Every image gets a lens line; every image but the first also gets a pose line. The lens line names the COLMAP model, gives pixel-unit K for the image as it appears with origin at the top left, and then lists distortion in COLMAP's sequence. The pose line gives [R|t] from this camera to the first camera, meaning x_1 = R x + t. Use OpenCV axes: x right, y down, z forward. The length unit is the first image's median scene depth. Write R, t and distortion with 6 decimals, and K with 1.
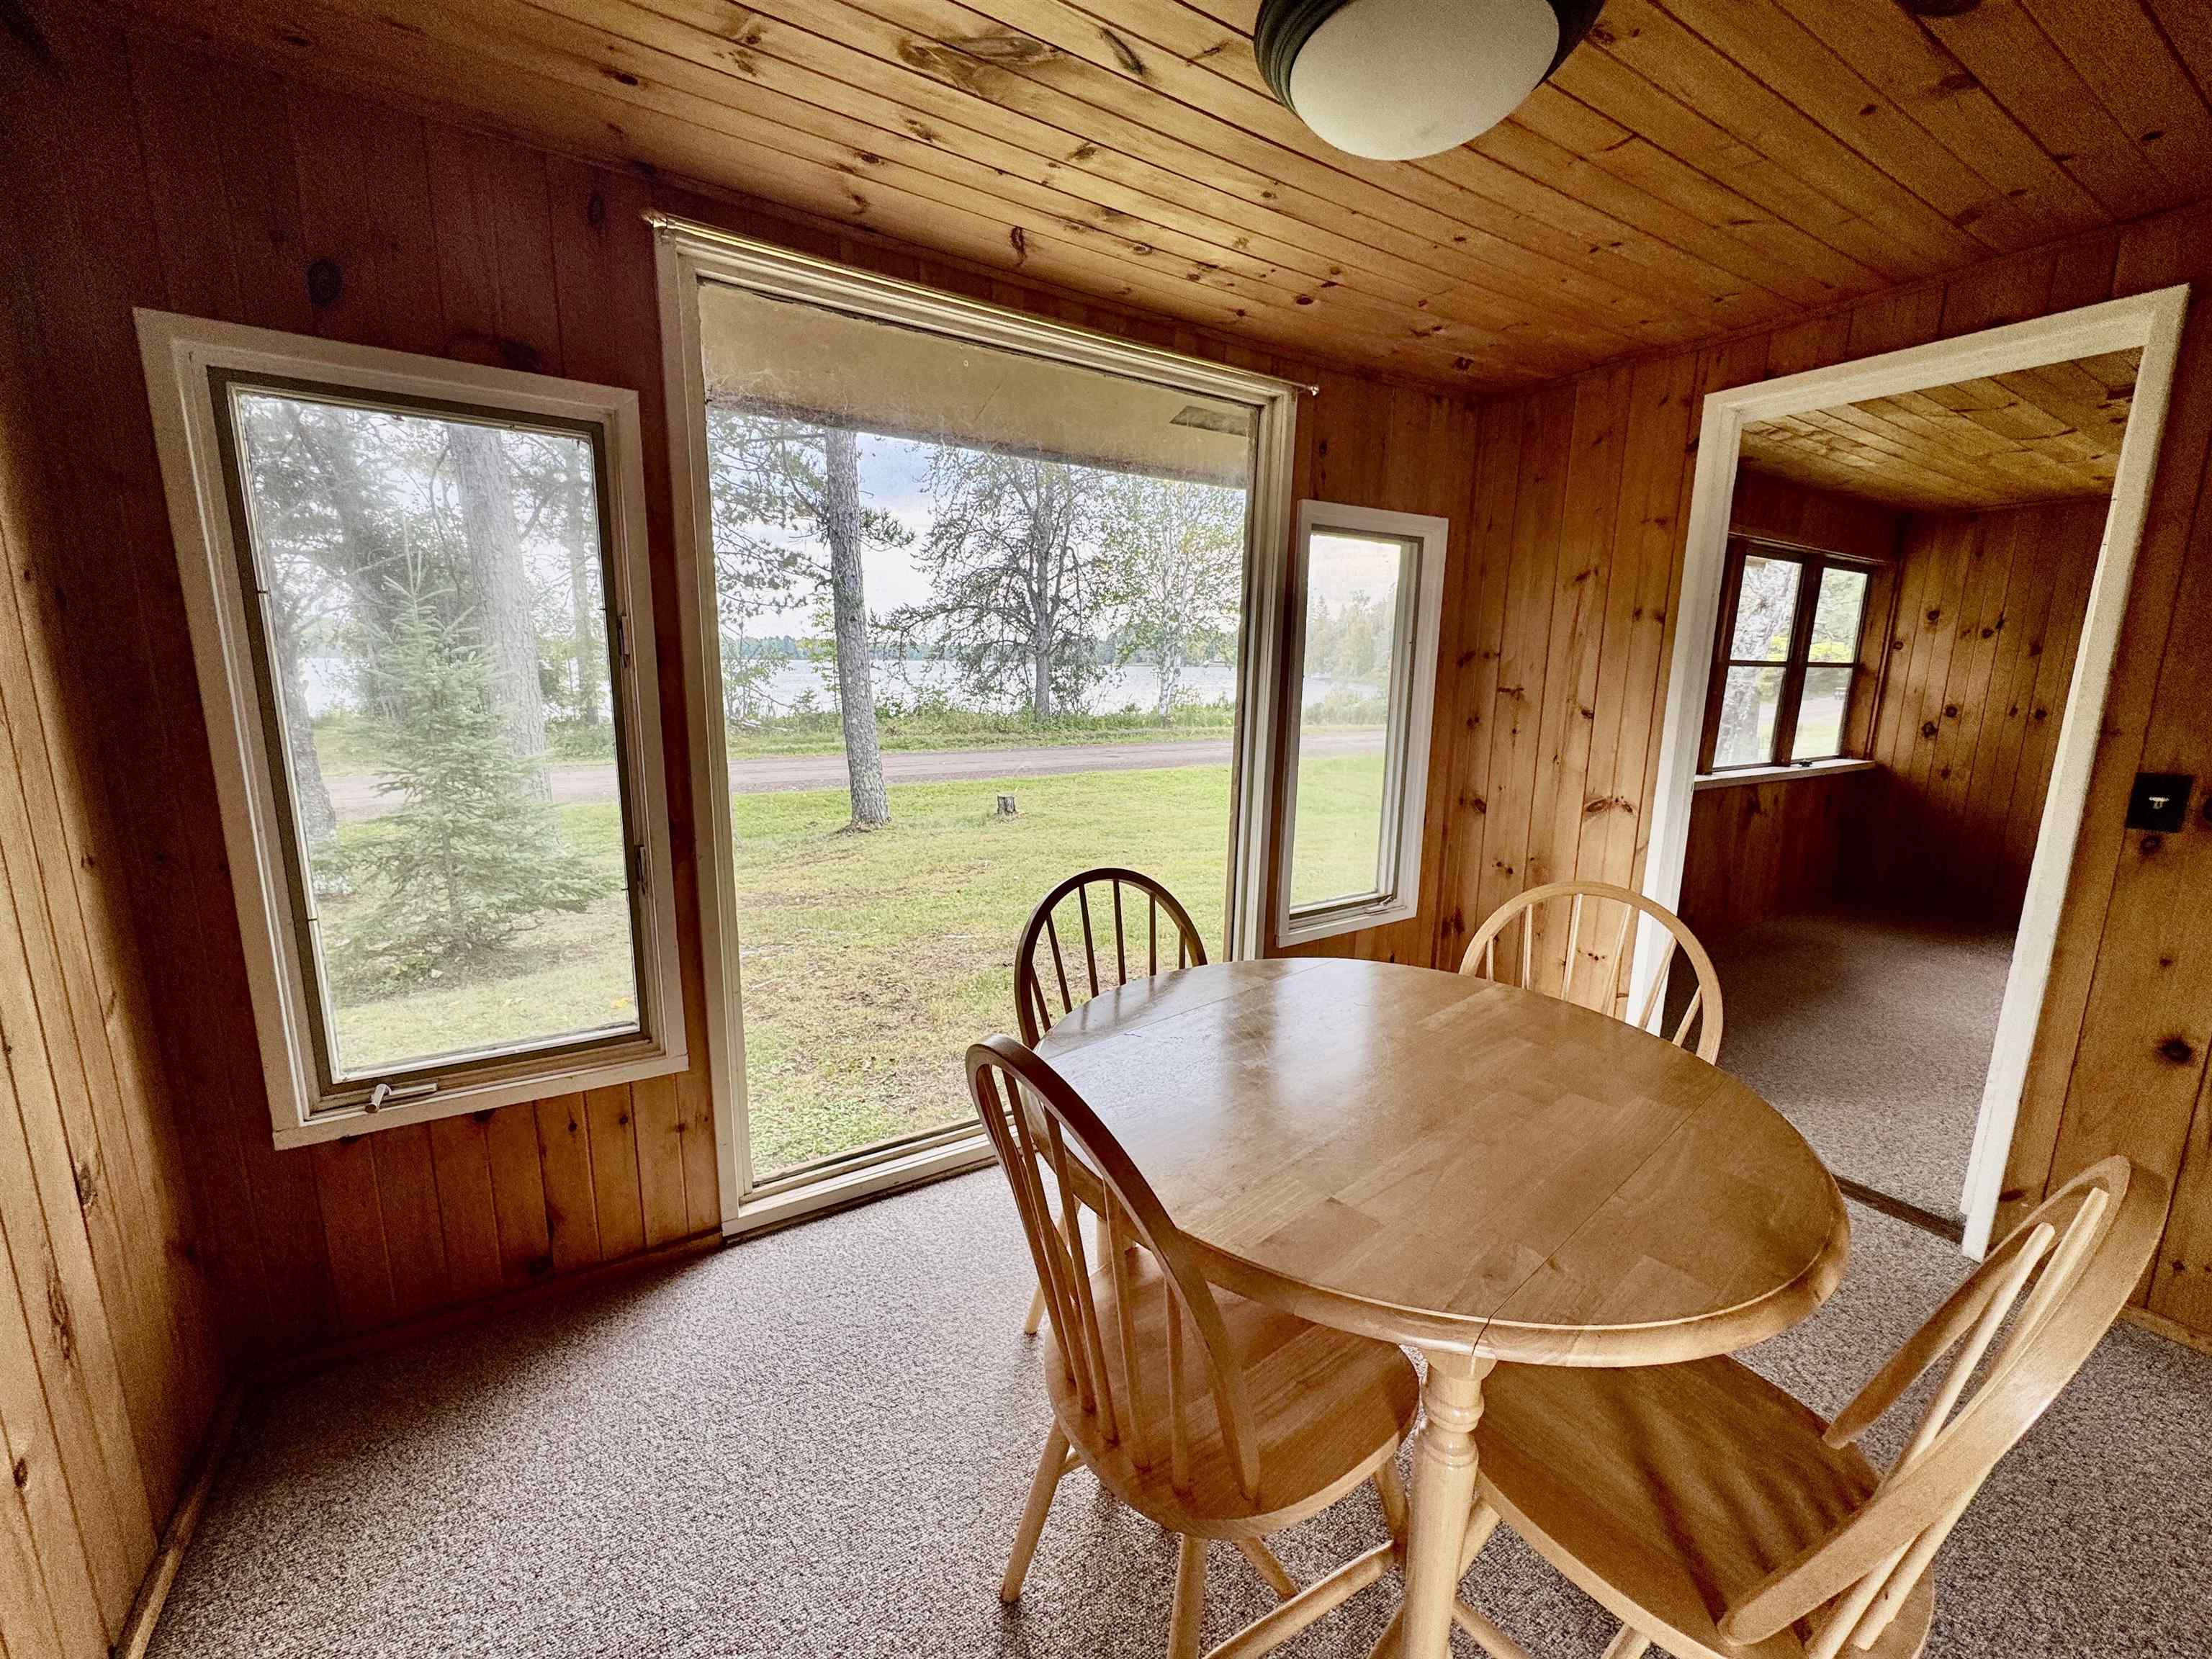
lens RADIAL K [[884.5, 0, 1106.0], [0, 884.5, 829.5], [0, 0, 1]] dist [0.000789, -0.000042]
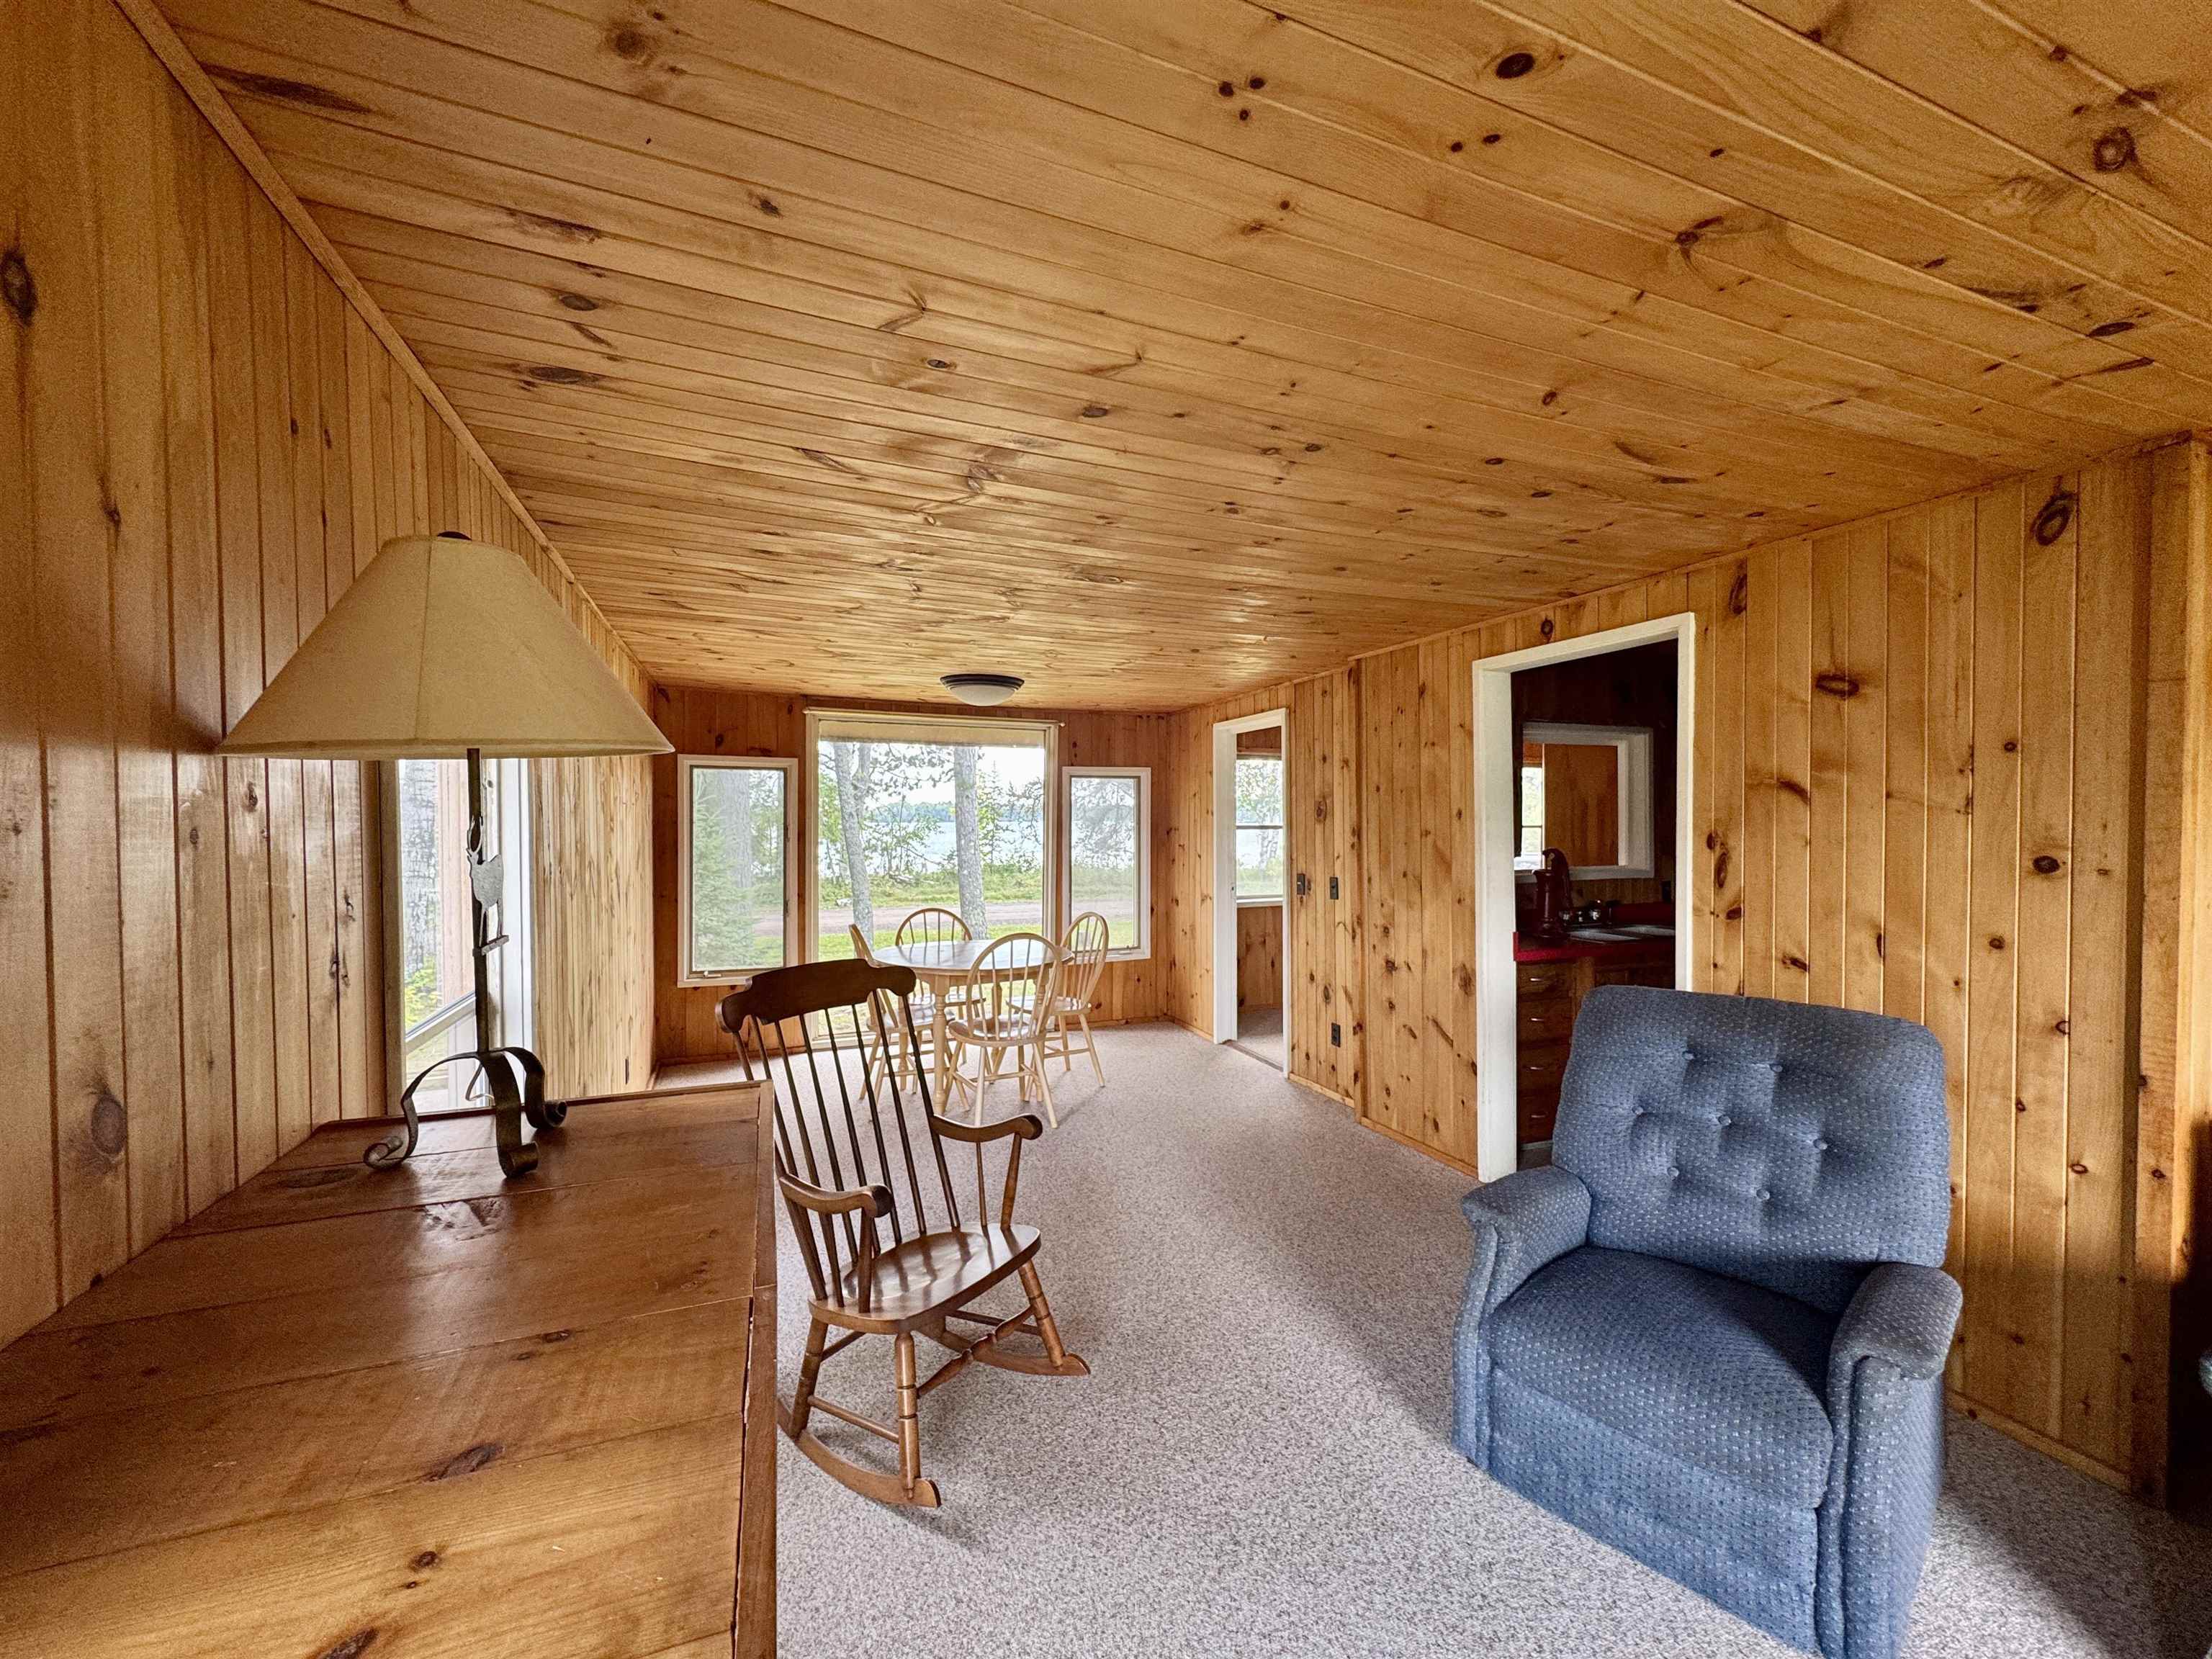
lens RADIAL K [[884.5, 0, 1106.0], [0, 884.5, 829.5], [0, 0, 1]] dist [0.000789, -0.000042]
pose [[0.984648, -0.014019, -0.173985, 0.651196], [-0.016898, 0.984432, -0.174951, 0.178442], [0.173729, 0.175206, 0.969083, -1.083152]]
